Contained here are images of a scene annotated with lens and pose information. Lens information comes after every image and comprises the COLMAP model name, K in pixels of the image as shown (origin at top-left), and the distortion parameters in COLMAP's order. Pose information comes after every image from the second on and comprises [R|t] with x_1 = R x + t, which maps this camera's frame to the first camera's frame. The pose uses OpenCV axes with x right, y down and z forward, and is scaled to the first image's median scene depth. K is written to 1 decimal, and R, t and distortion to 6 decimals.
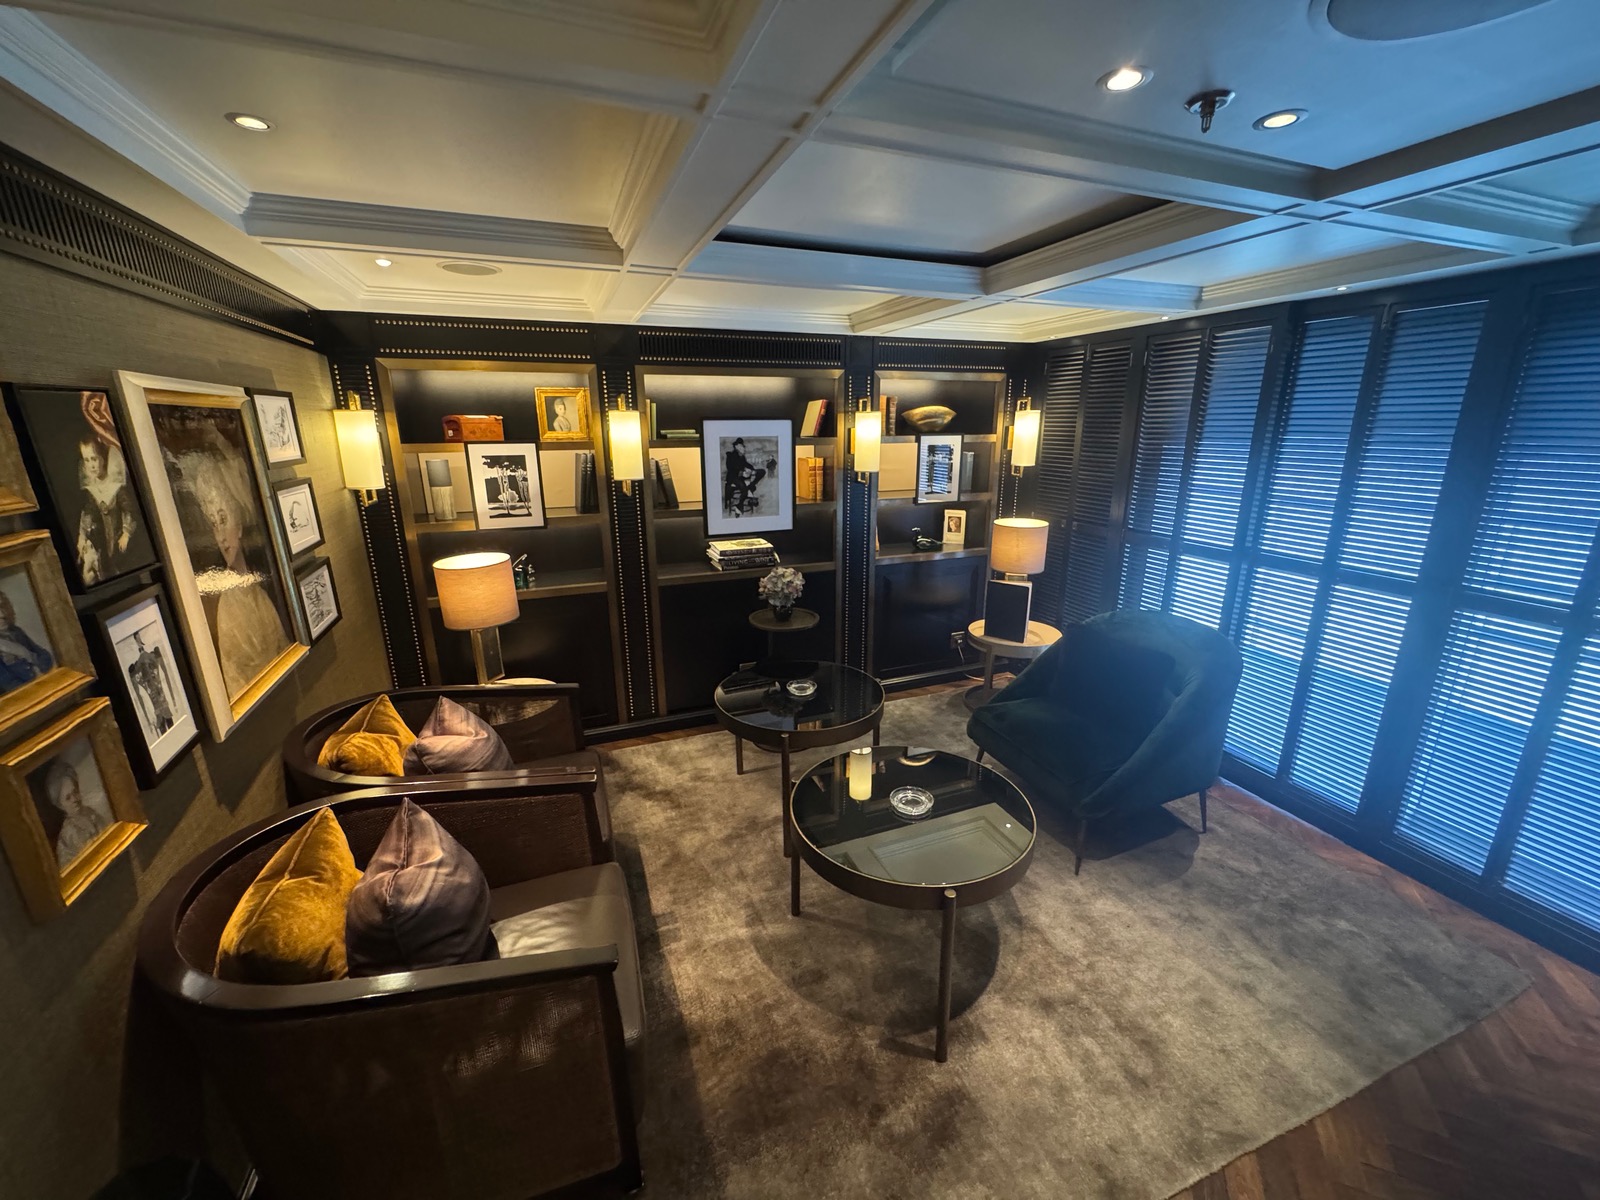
lens RADIAL K [[638.4, 0, 796.1], [0, 638.4, 603.3], [0, 0, 1]] dist [-0.008210, 0.000138]
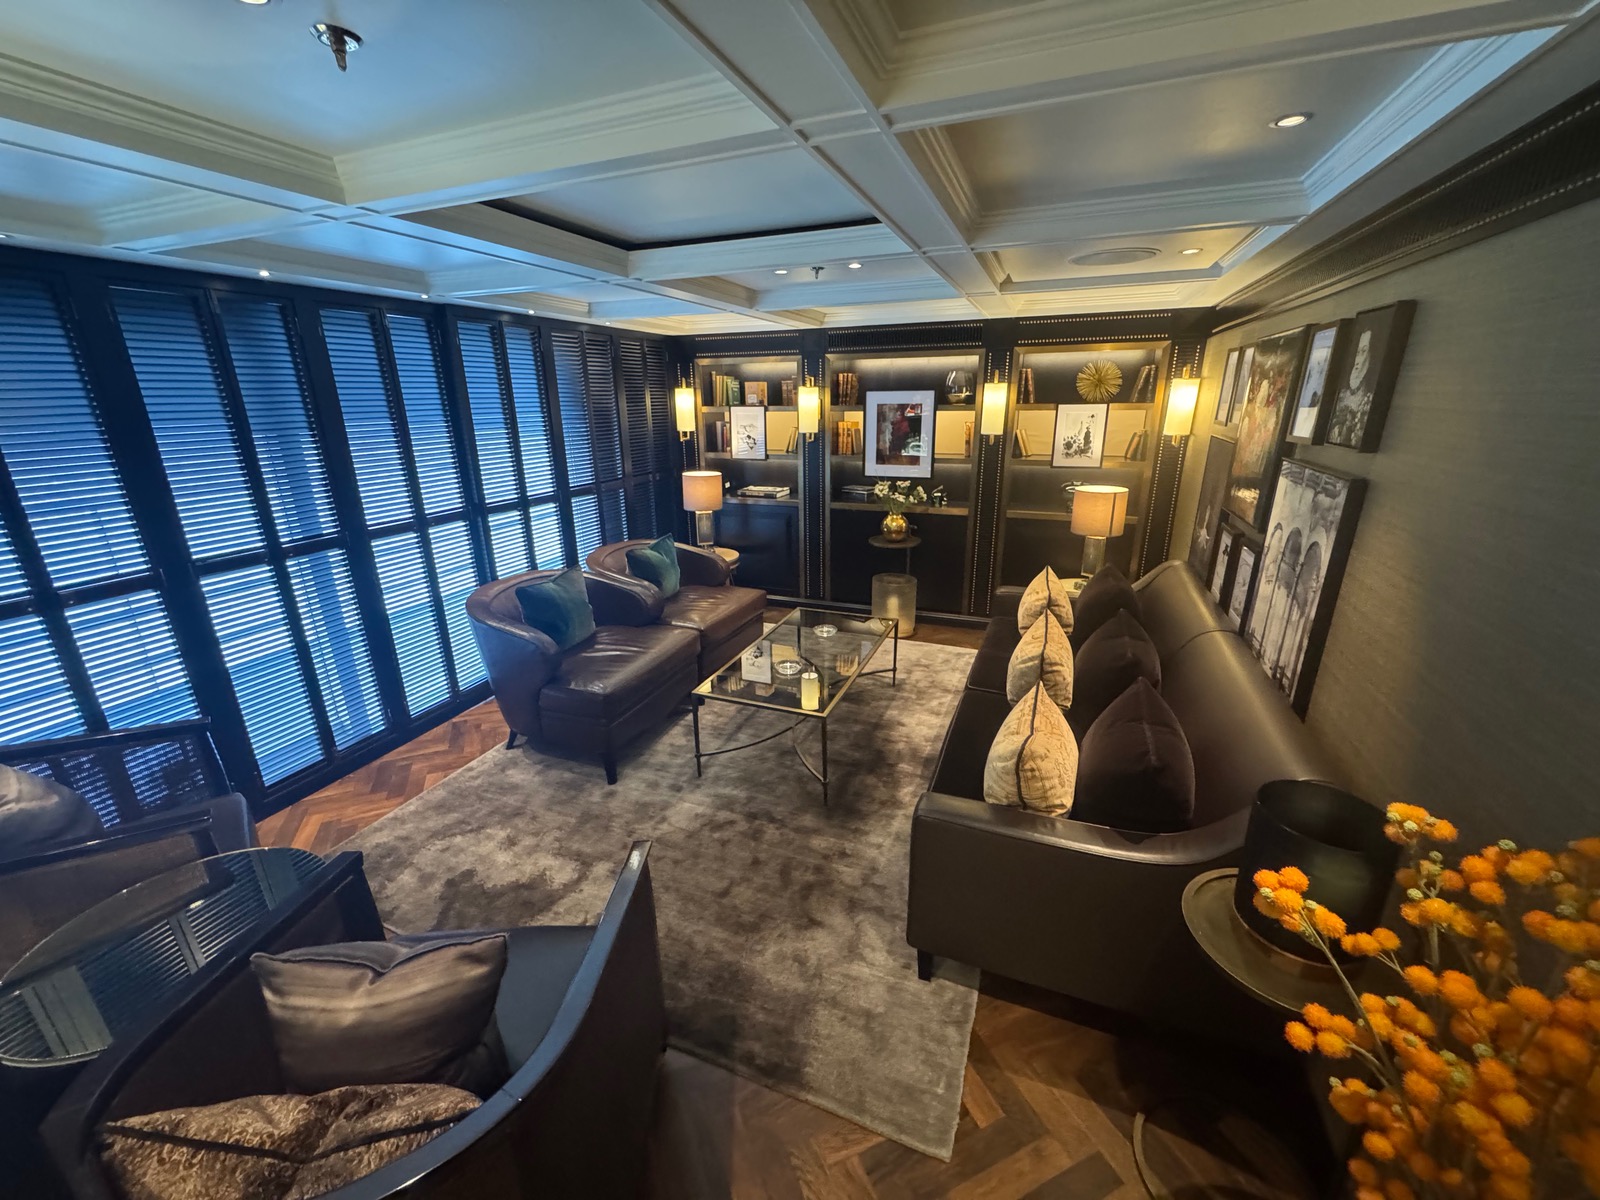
lens RADIAL K [[638.4, 0, 796.7], [0, 638.4, 605.3], [0, 0, 1]] dist [-0.008210, 0.000138]
pose [[-0.734533, -0.198769, 0.648808, -0.439630], [0.198243, 0.851565, 0.485322, -0.298124], [-0.648969, 0.485106, -0.586098, 1.065062]]
